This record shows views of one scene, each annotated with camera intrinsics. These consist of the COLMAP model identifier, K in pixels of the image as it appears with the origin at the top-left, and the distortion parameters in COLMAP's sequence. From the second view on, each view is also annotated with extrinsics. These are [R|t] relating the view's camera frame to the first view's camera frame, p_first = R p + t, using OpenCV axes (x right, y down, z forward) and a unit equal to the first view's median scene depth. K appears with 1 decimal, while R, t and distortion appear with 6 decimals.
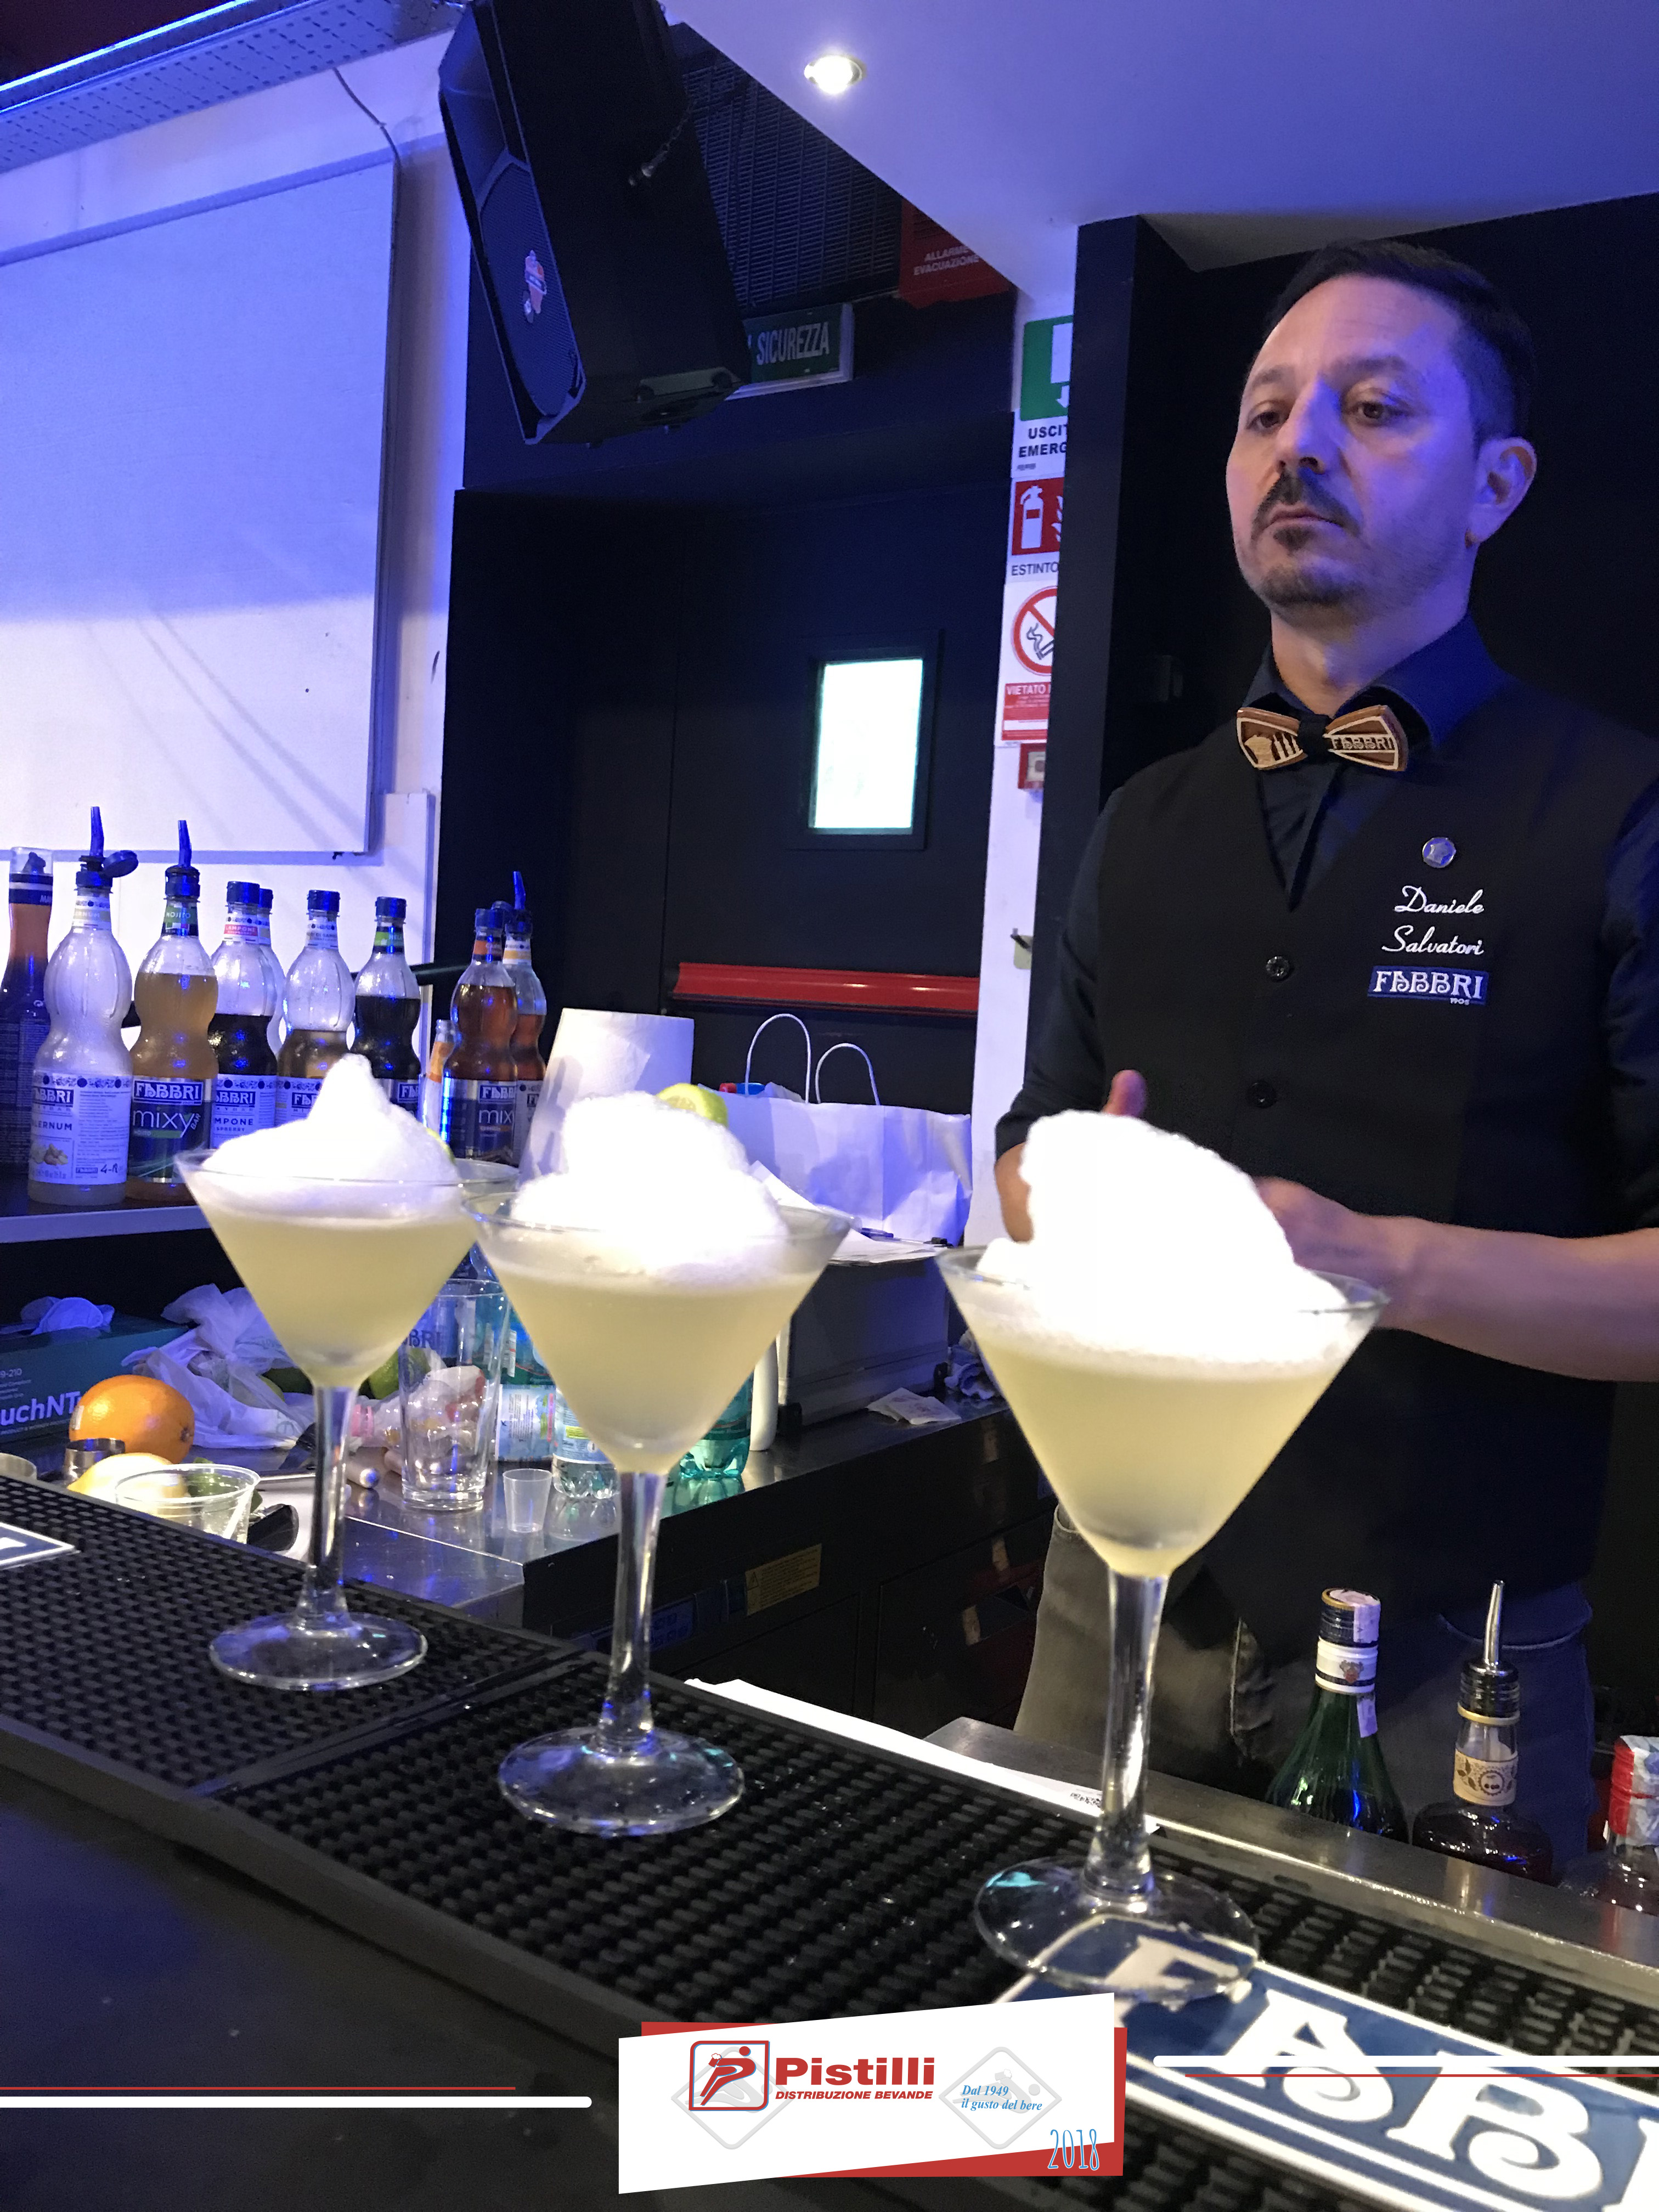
lens RADIAL K [[1870.3, 0, 884.5], [0, 1870.3, 1110.0], [0, 0, 1]] dist [0.033046, -0.037910]
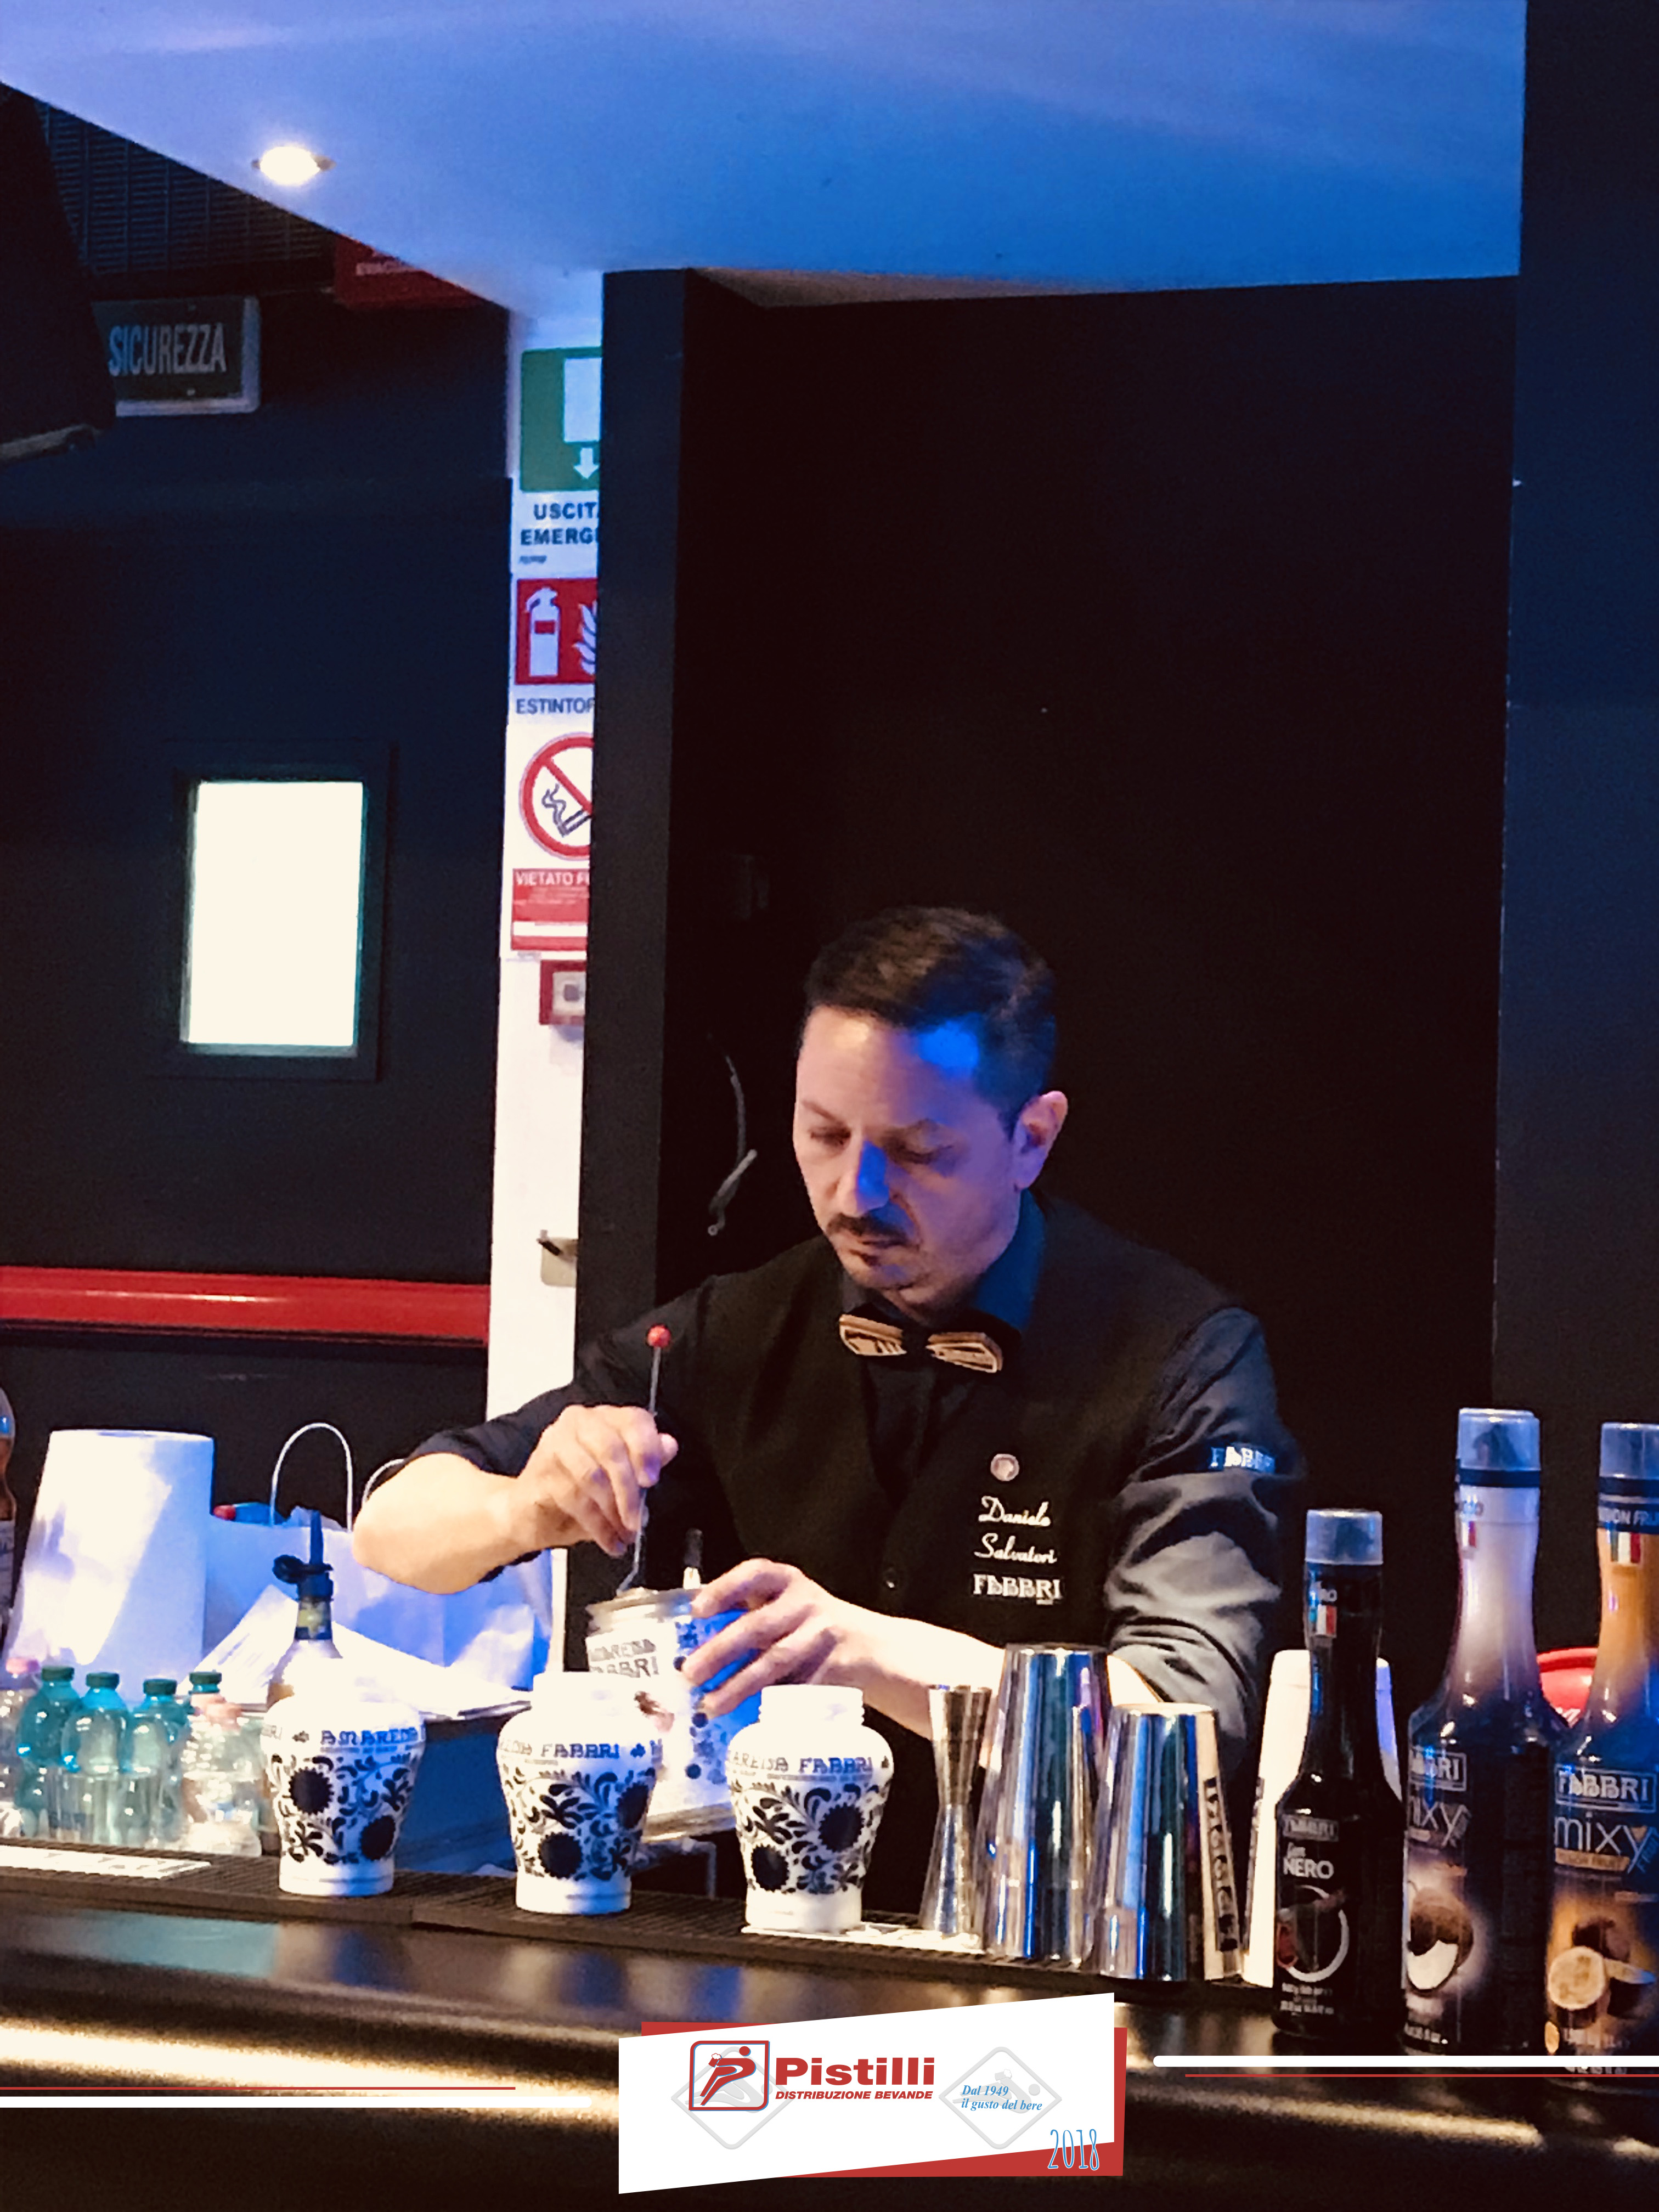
lens RADIAL K [[5195.2, 0, 847.4], [0, 5195.2, 1096.8], [0, 0, 1]] dist [0.284556, 0.000000]
pose [[0.982516, -0.031539, 0.183489, -0.168595], [0.038480, 0.998667, -0.034392, -0.074511], [-0.182160, 0.040851, 0.982420, -0.896248]]
